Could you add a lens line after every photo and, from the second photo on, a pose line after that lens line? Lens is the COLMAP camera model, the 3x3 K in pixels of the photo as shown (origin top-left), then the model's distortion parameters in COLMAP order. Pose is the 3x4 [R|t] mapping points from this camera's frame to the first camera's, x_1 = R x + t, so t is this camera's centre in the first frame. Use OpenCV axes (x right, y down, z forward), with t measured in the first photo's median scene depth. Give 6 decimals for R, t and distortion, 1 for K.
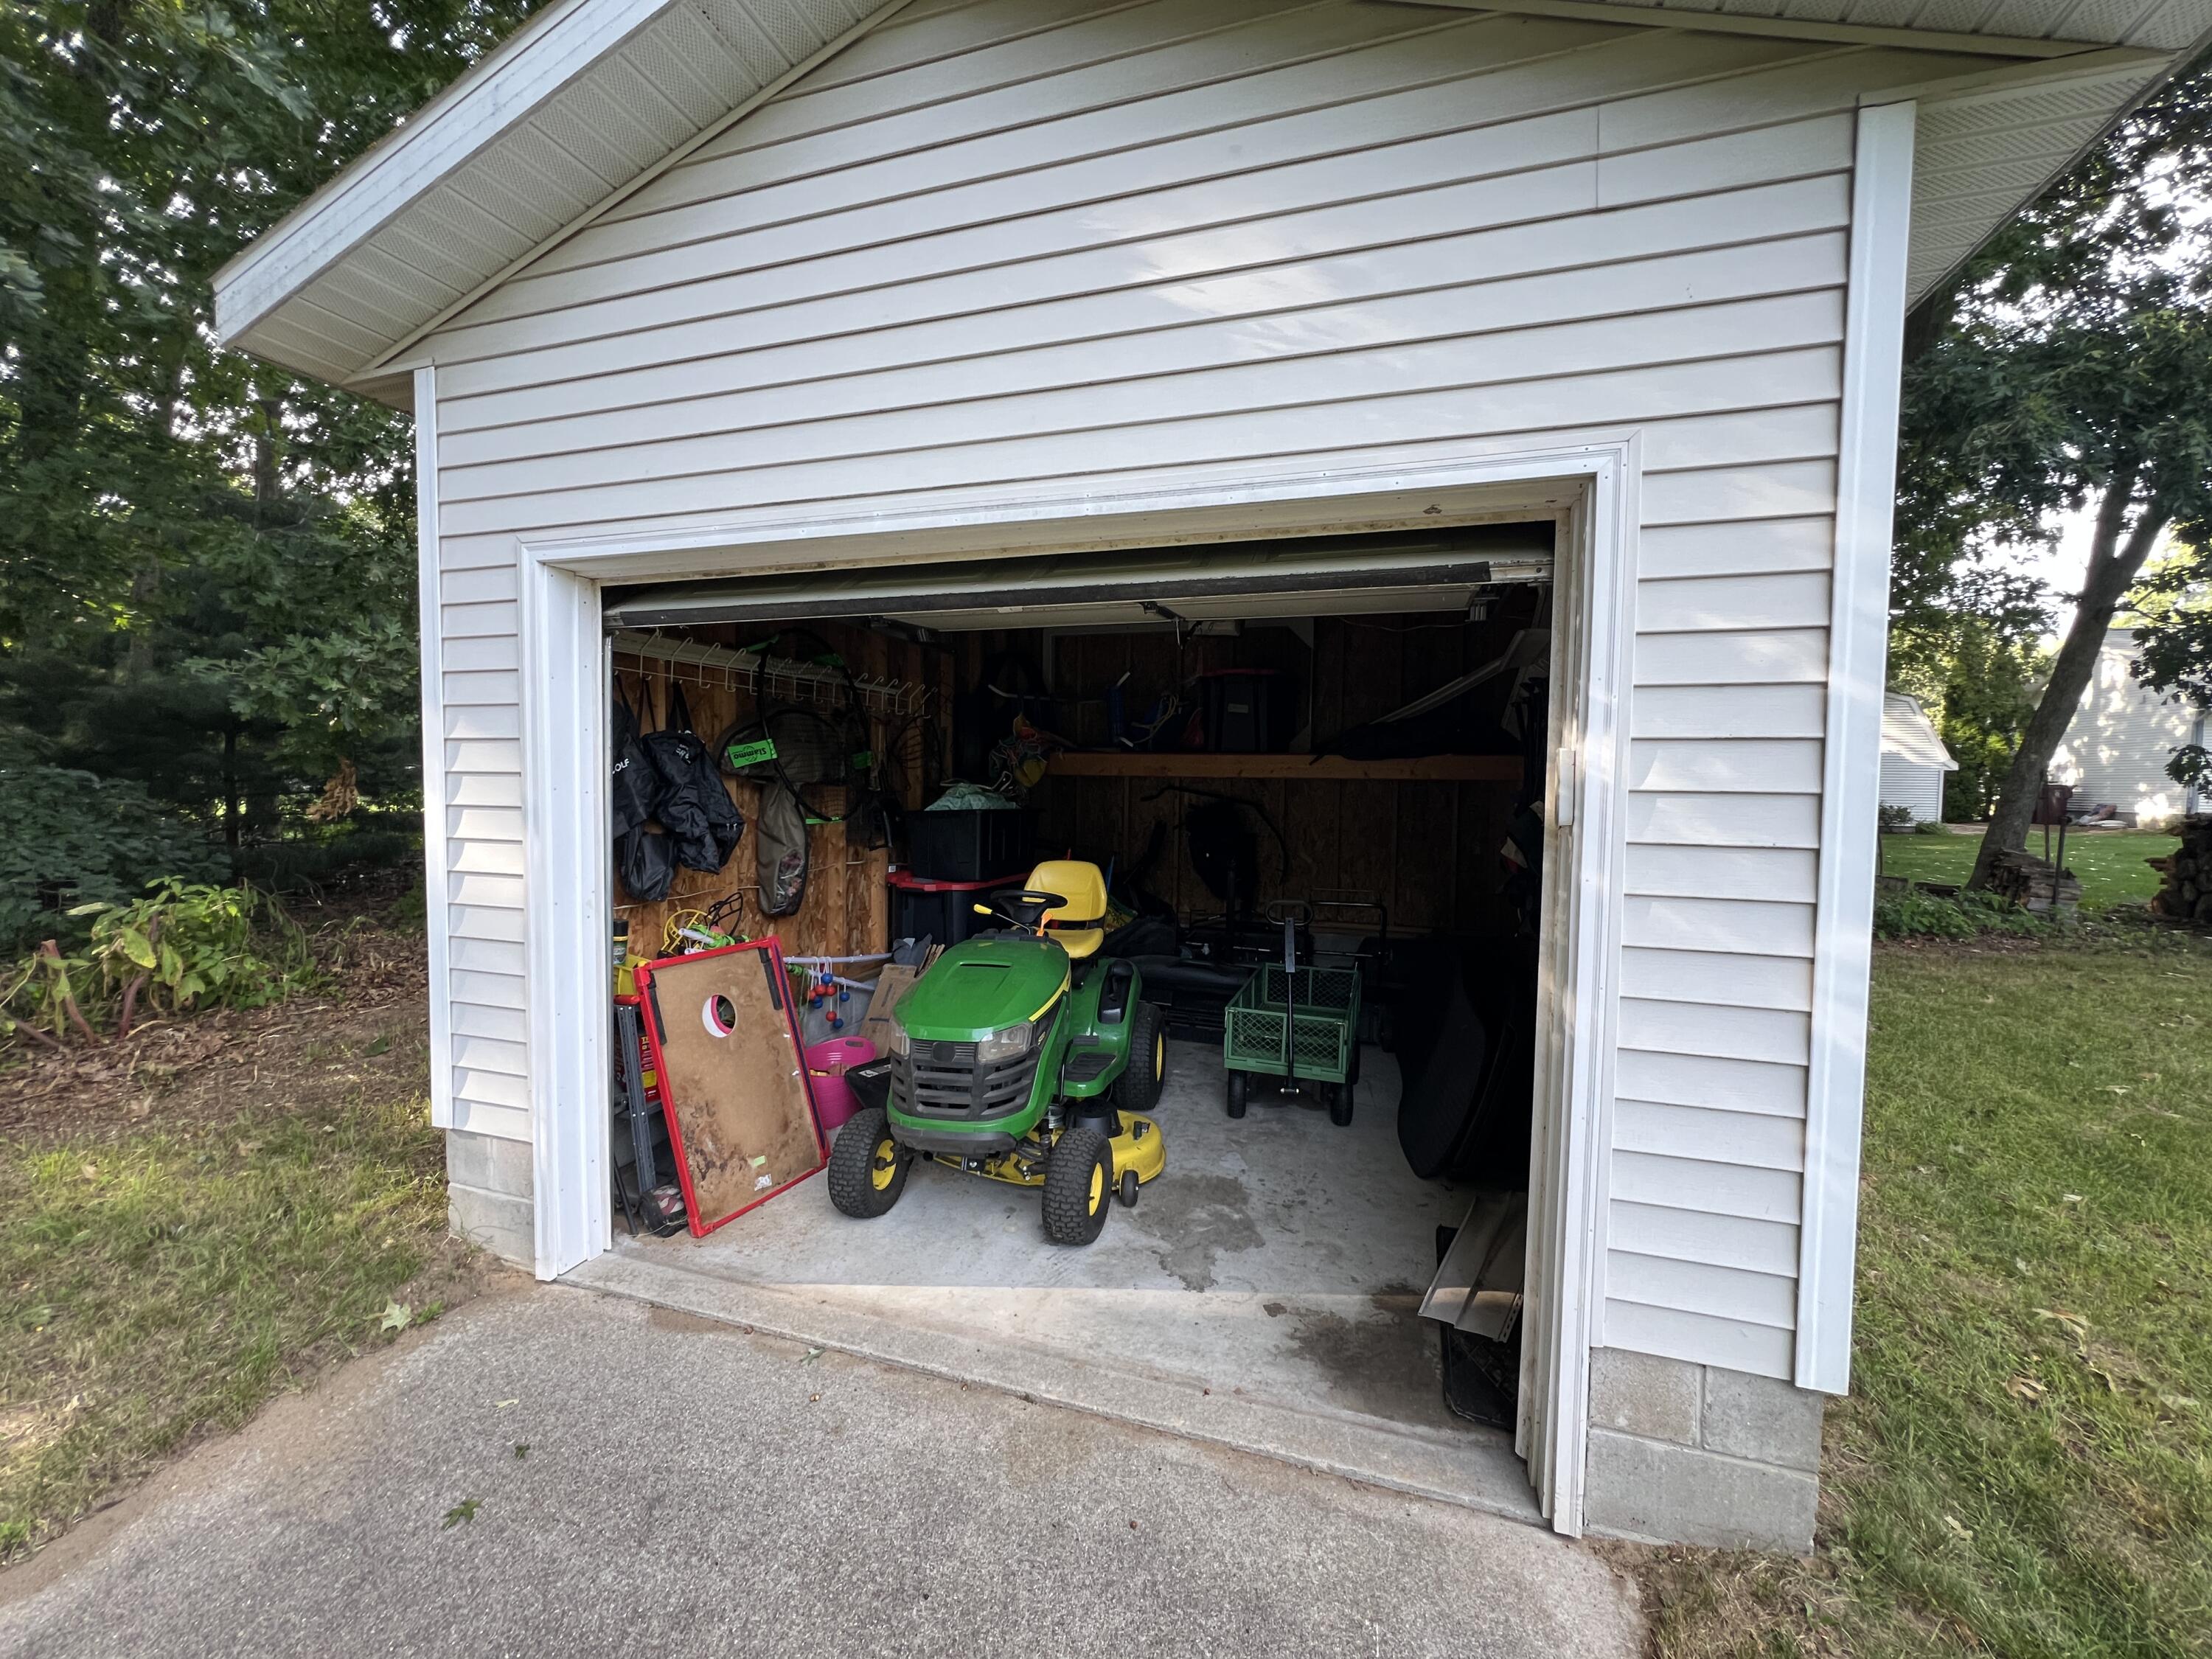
lens RADIAL K [[894.7, 0, 1106.0], [0, 894.7, 829.5], [0, 0, 1]] dist [0.000395, 0.000044]
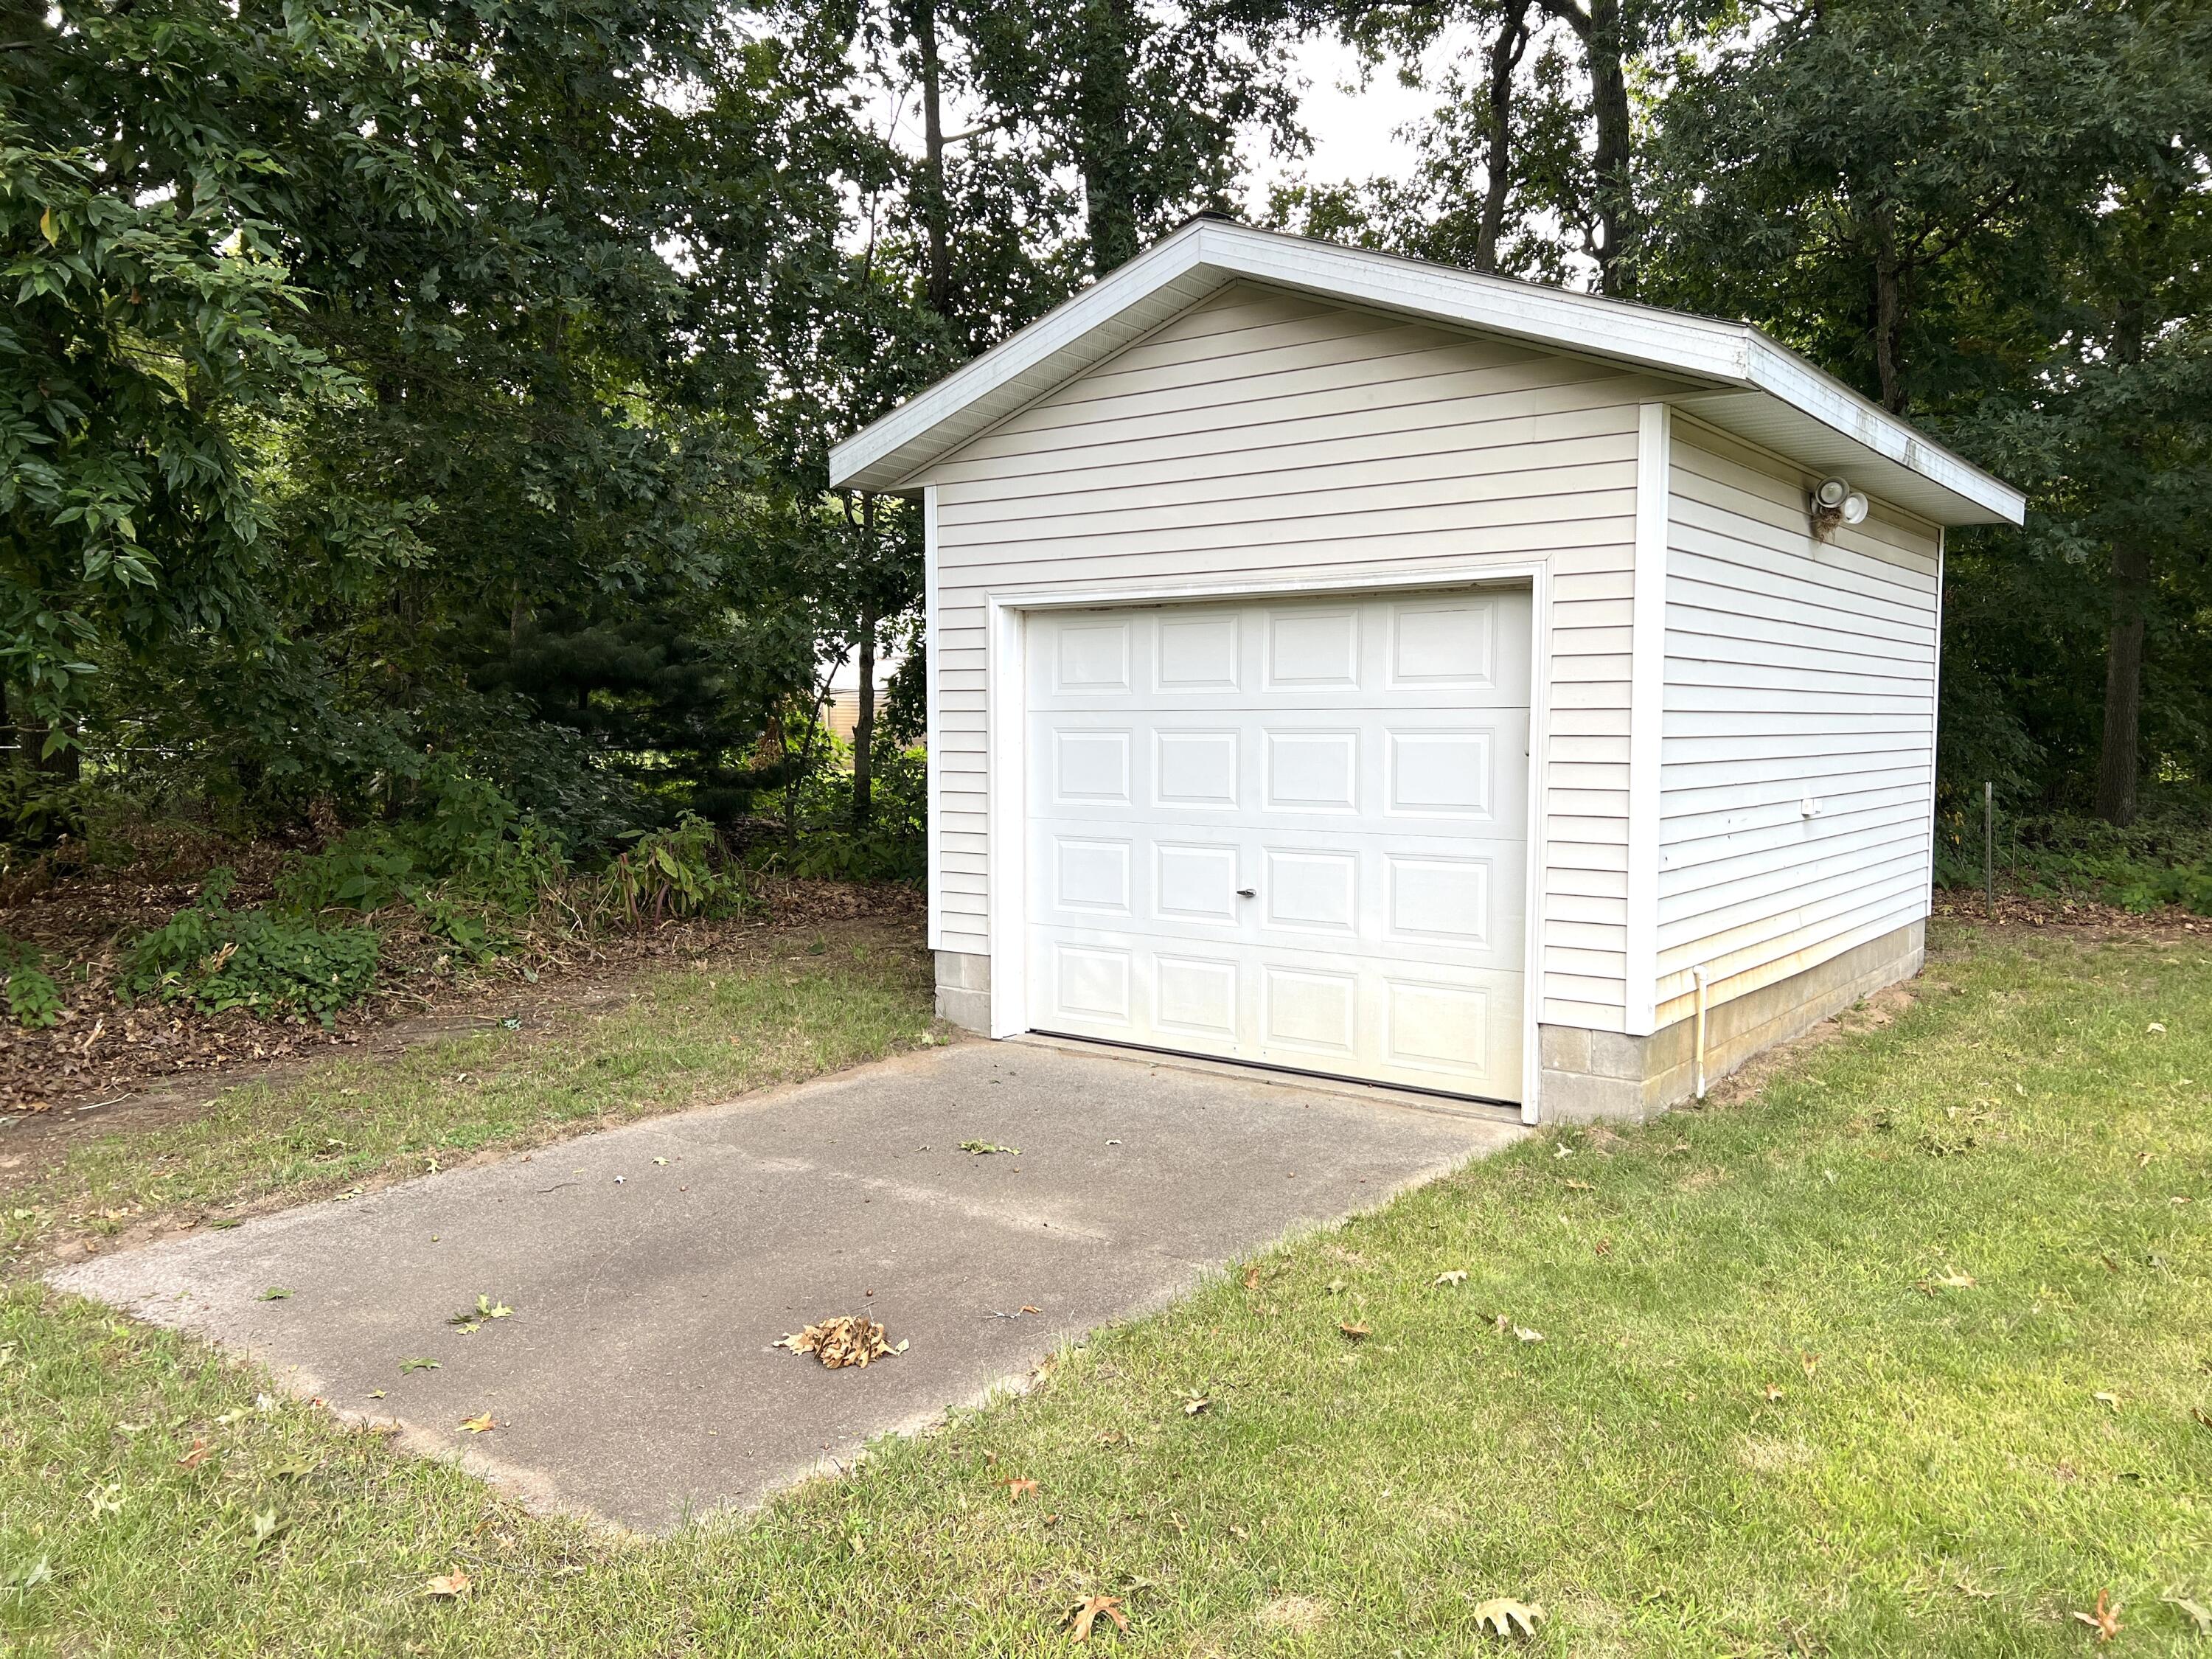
lens RADIAL K [[1649.4, 0, 1106.0], [0, 1649.4, 829.5], [0, 0, 1]] dist [0.002987, 0.000225]
pose [[0.944582, 0.008557, -0.328163, 0.551790], [-0.005227, 0.999926, 0.011028, 0.084077], [0.328233, -0.008702, 0.944557, -1.781714]]
